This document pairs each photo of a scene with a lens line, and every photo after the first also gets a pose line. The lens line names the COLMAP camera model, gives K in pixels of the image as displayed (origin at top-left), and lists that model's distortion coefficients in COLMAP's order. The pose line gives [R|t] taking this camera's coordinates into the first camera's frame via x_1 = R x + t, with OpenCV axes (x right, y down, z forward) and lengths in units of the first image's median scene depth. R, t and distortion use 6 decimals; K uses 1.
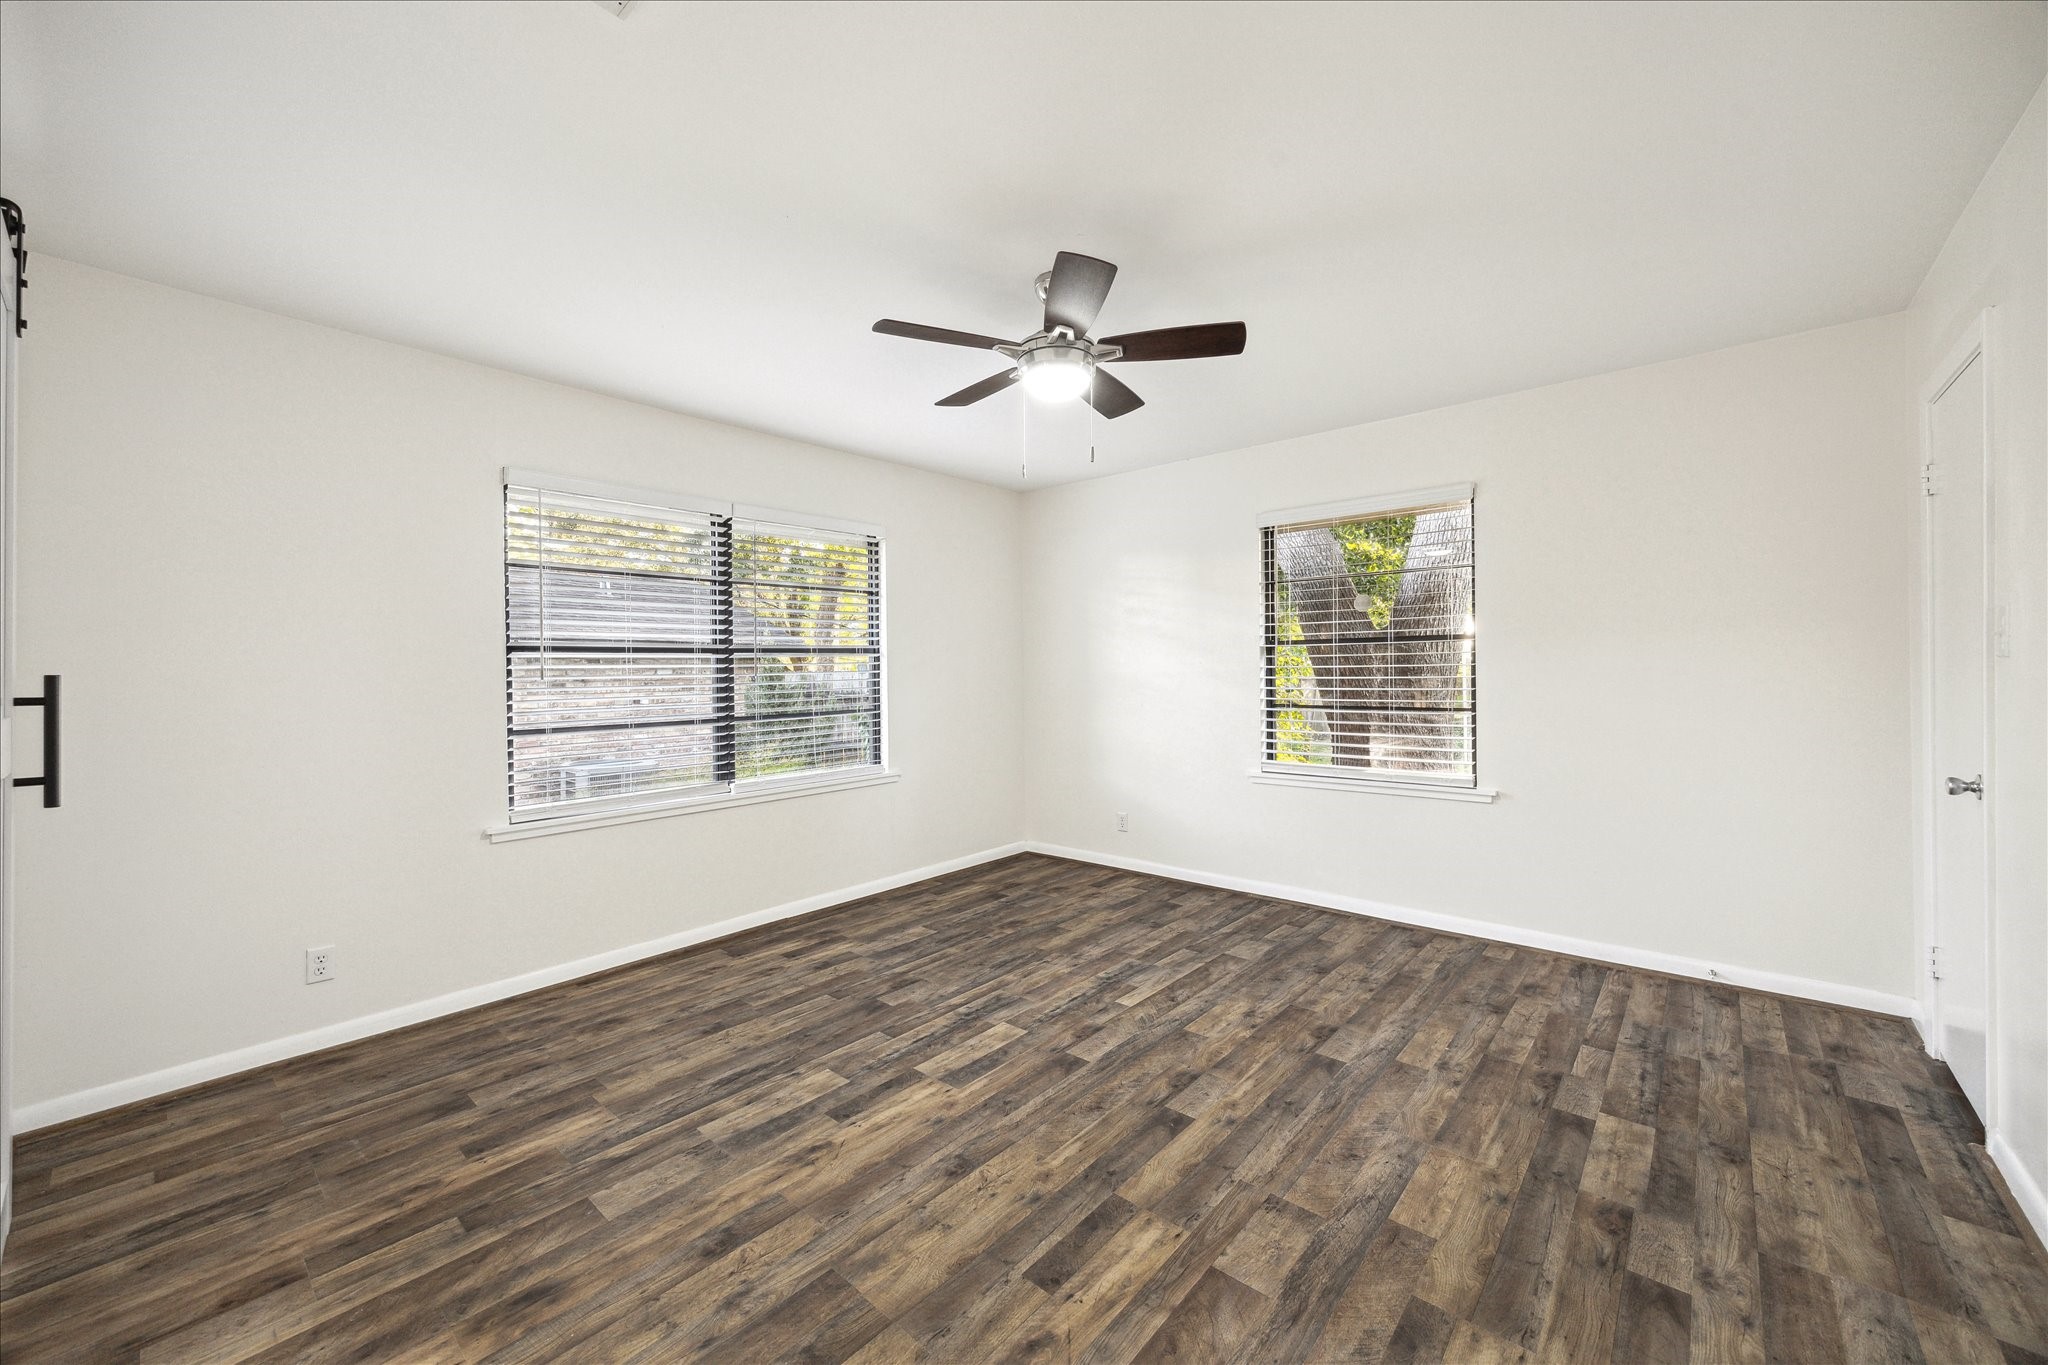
lens RADIAL K [[803.1, 0, 1013.5], [0, 803.1, 673.9], [0, 0, 1]] dist [-0.000805, 0.000307]
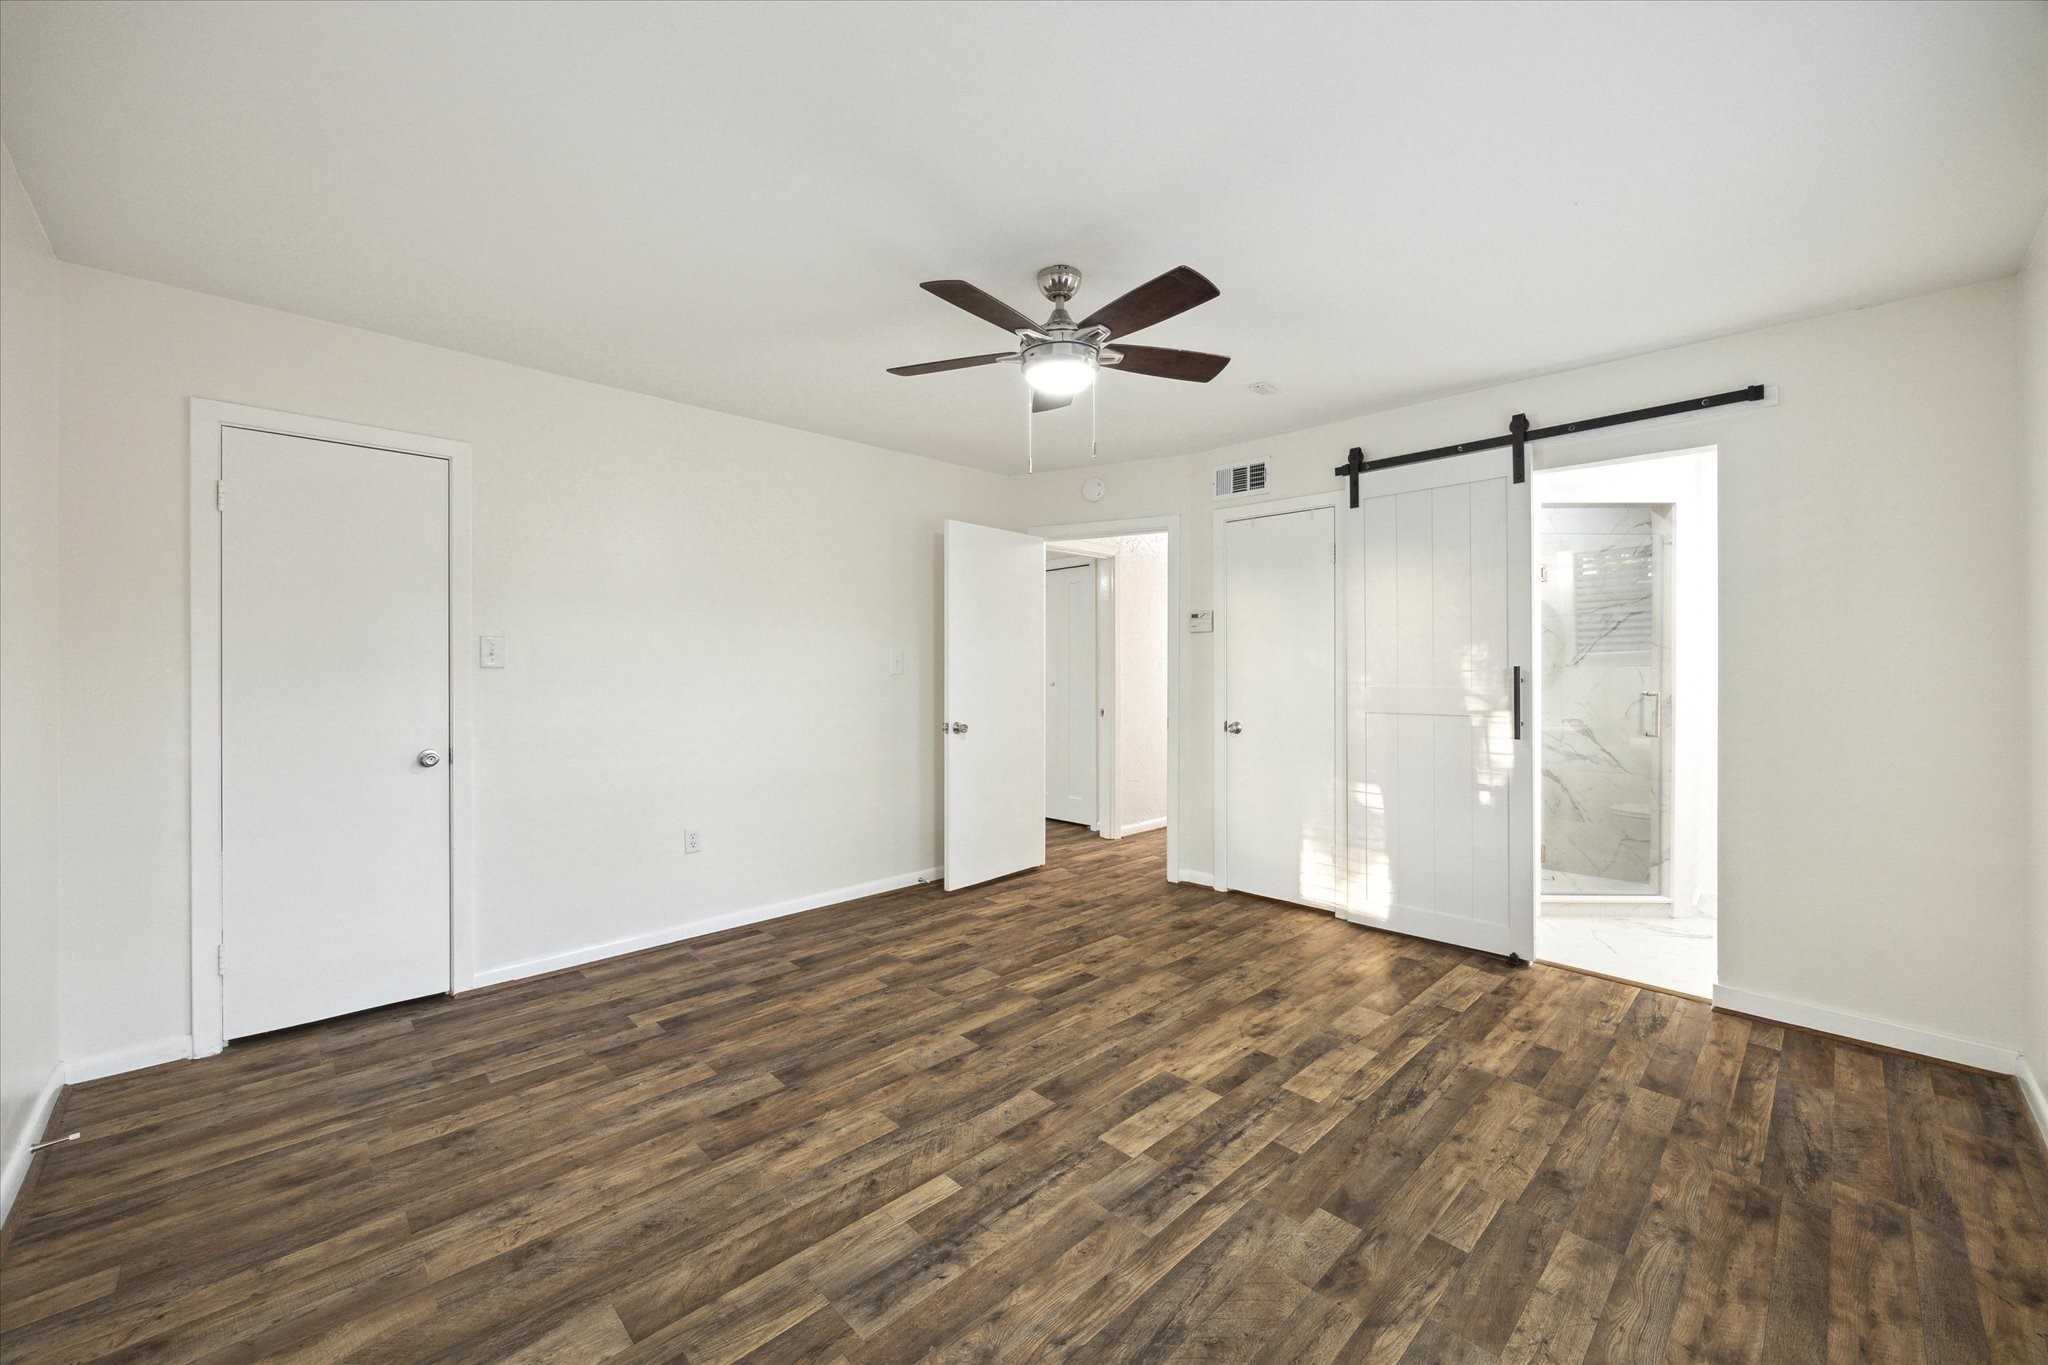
lens RADIAL K [[803.1, 0, 1013.5], [0, 803.1, 673.9], [0, 0, 1]] dist [-0.000805, 0.000307]
pose [[-0.996710, 0.011057, 0.080296, 0.036078], [0.011593, 0.999914, 0.006212, -0.004741], [-0.080220, 0.007122, -0.996752, 1.957826]]
